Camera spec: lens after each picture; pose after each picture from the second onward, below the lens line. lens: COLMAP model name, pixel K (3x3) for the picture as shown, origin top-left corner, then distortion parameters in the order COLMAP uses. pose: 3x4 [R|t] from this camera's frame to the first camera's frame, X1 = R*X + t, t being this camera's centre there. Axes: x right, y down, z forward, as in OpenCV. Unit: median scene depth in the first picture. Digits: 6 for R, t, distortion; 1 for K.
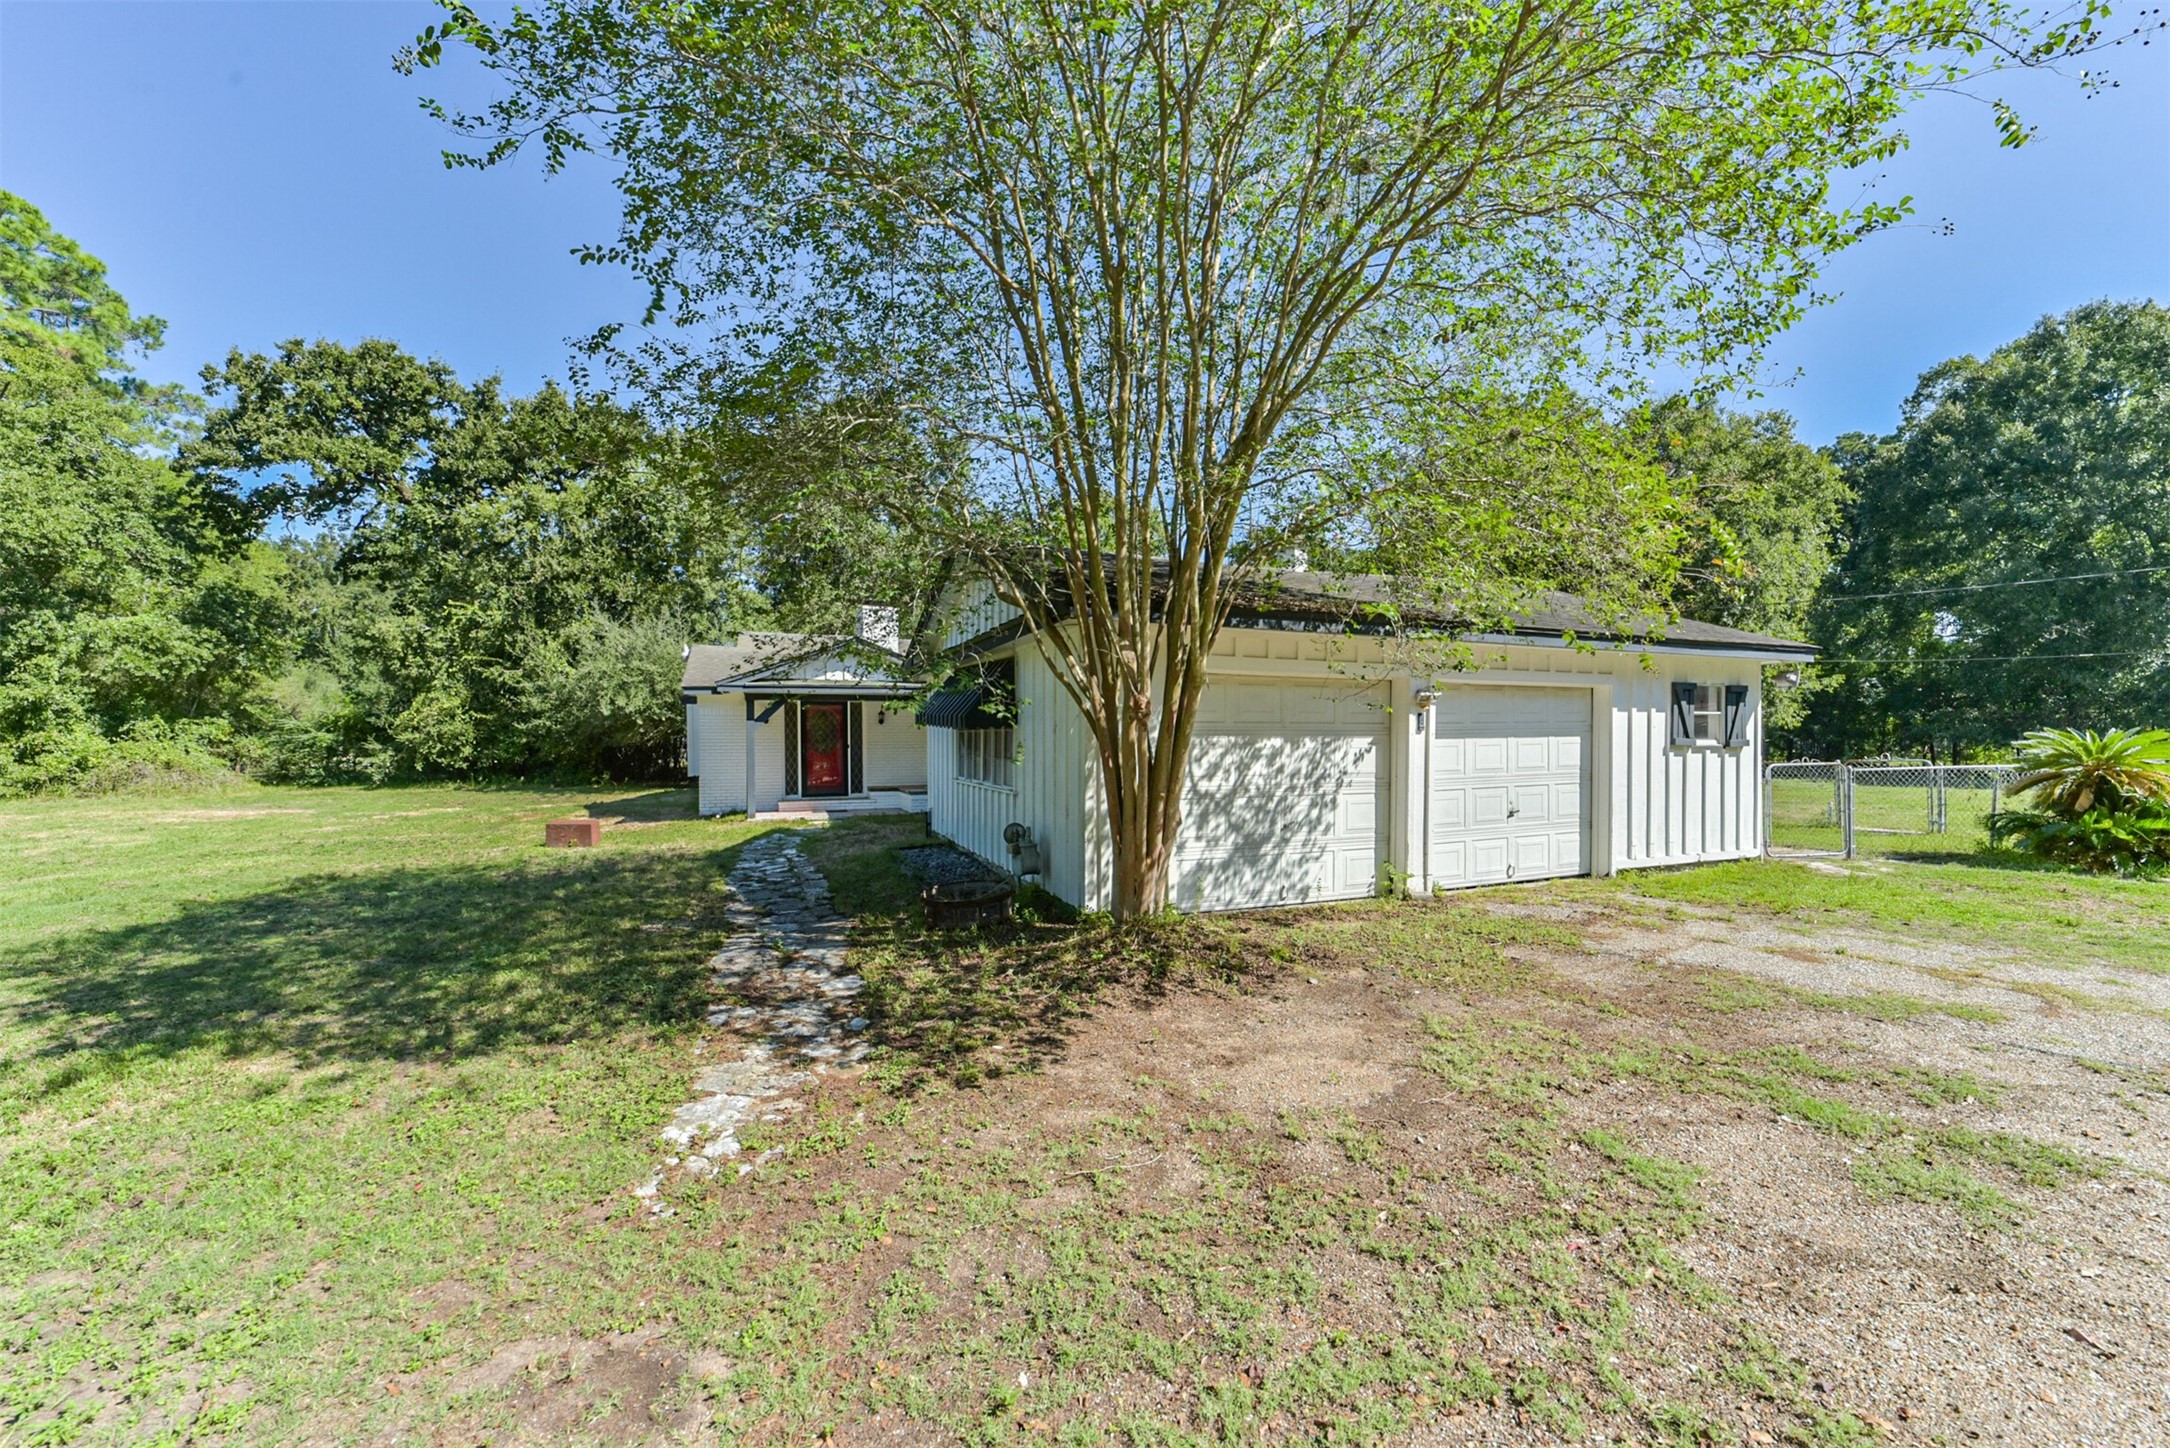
lens RADIAL K [[840.7, 0, 1086.9], [0, 840.7, 730.8], [0, 0, 1]] dist [-0.012194, 0.007075]
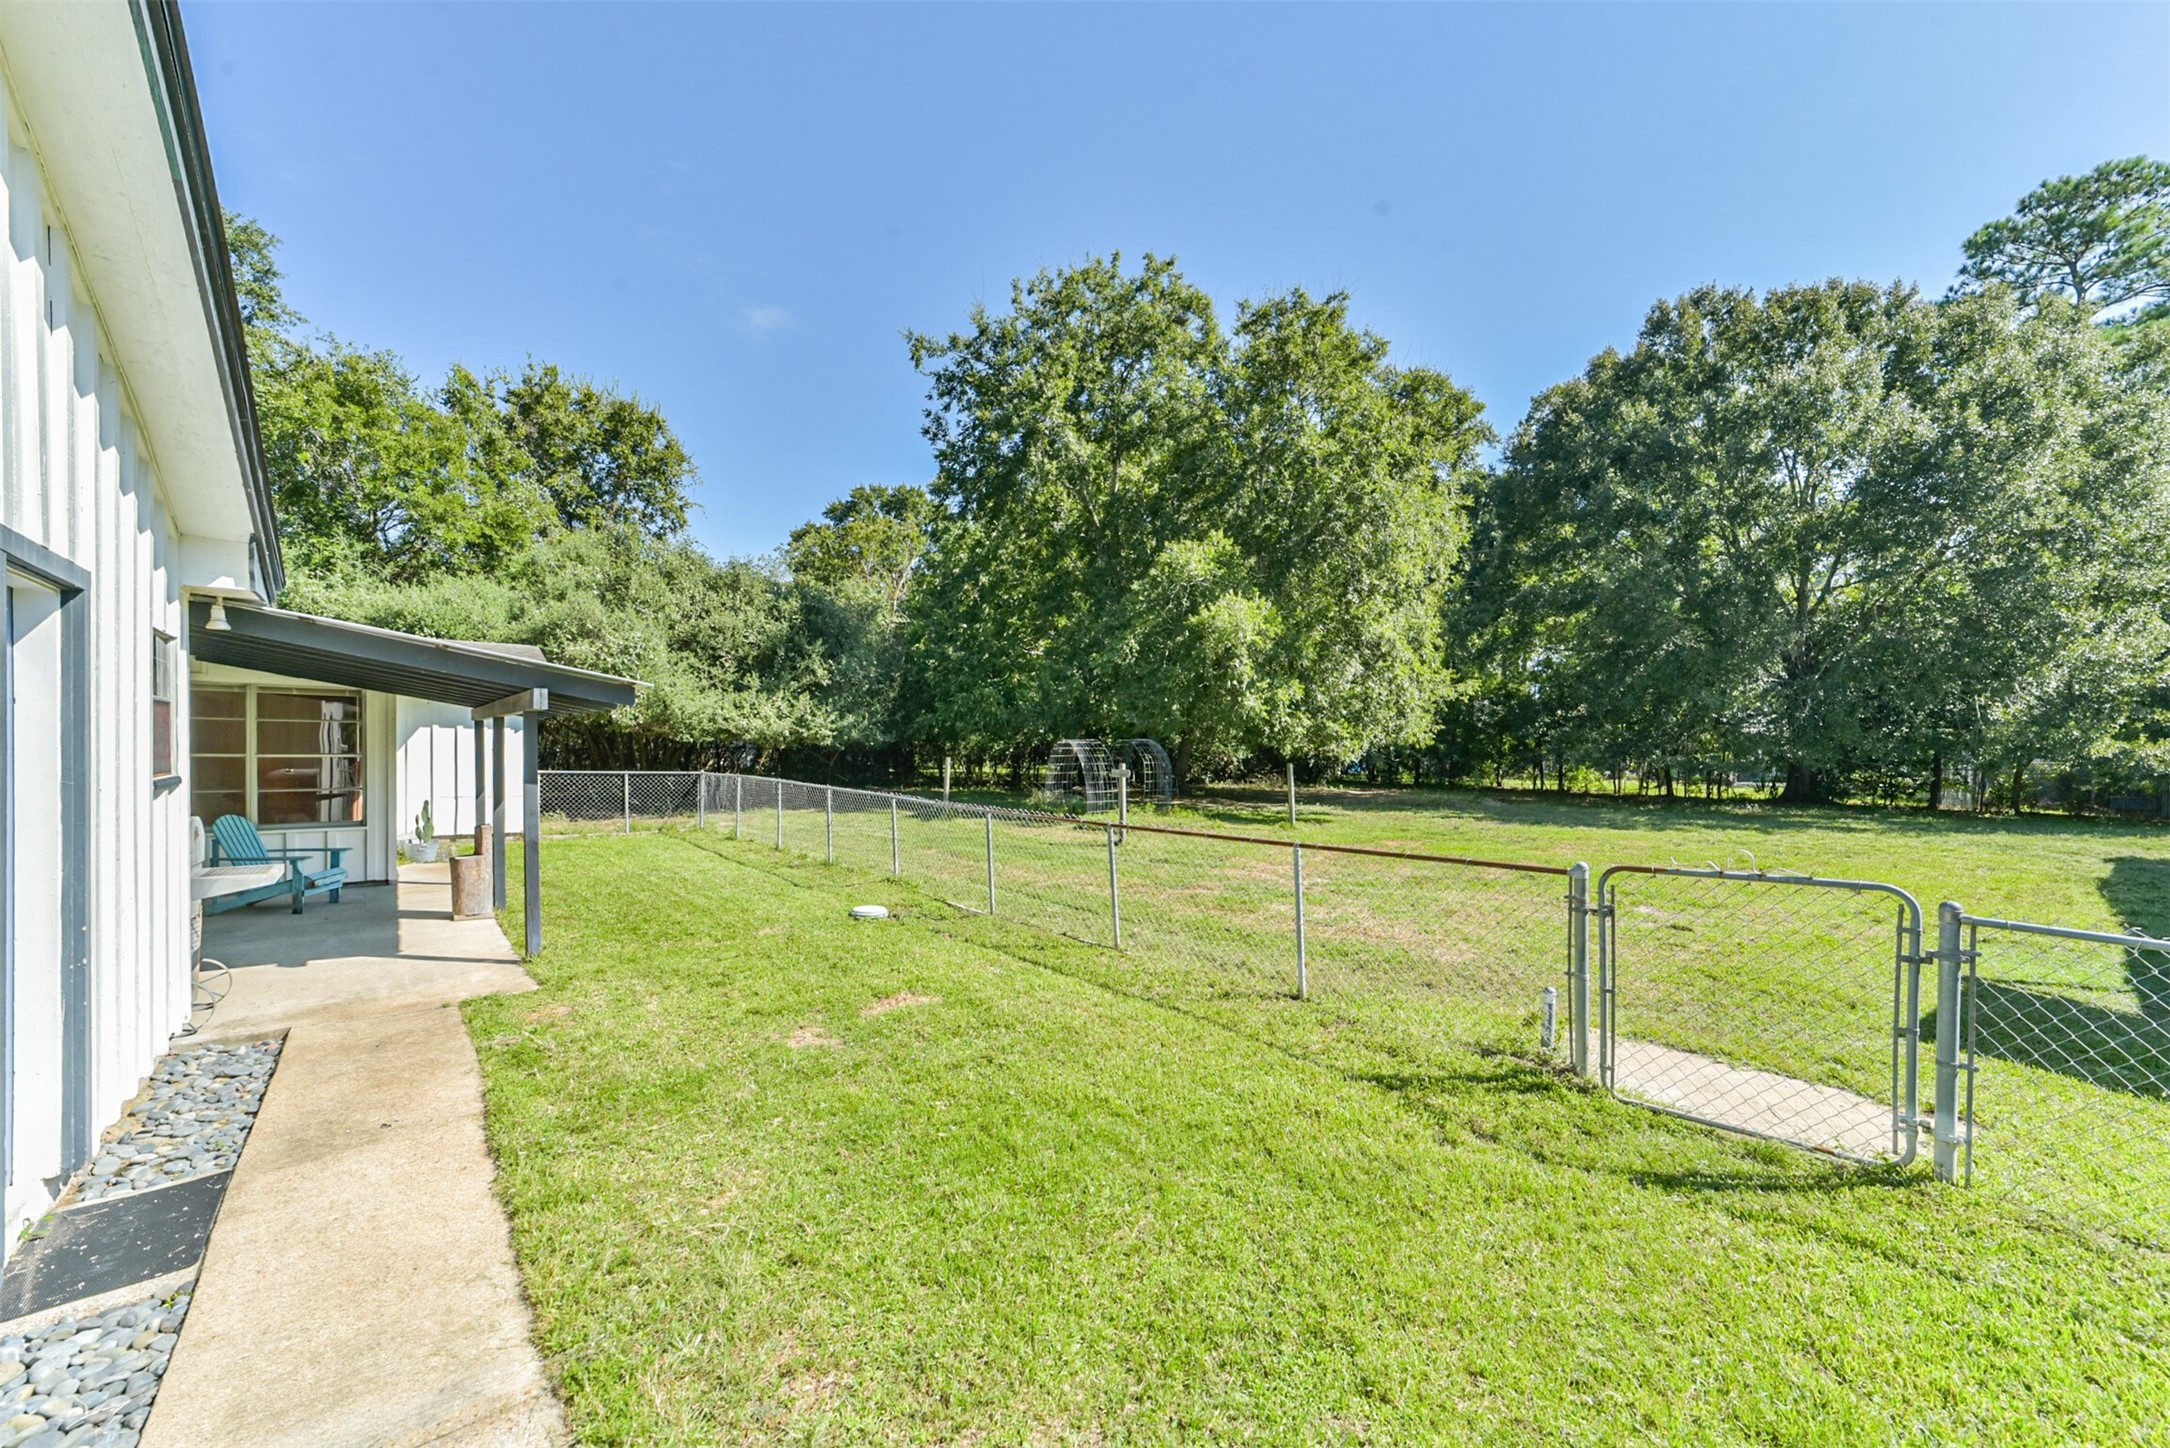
lens RADIAL K [[842.0, 0, 1073.4], [0, 842.0, 758.7], [0, 0, 1]] dist [-0.008551, 0.008415]
pose [[0.952614, 0.012413, 0.303930, 0.283058], [-0.016973, 0.999779, 0.012368, 0.002787], [-0.303709, -0.016941, 0.952614, 0.338827]]
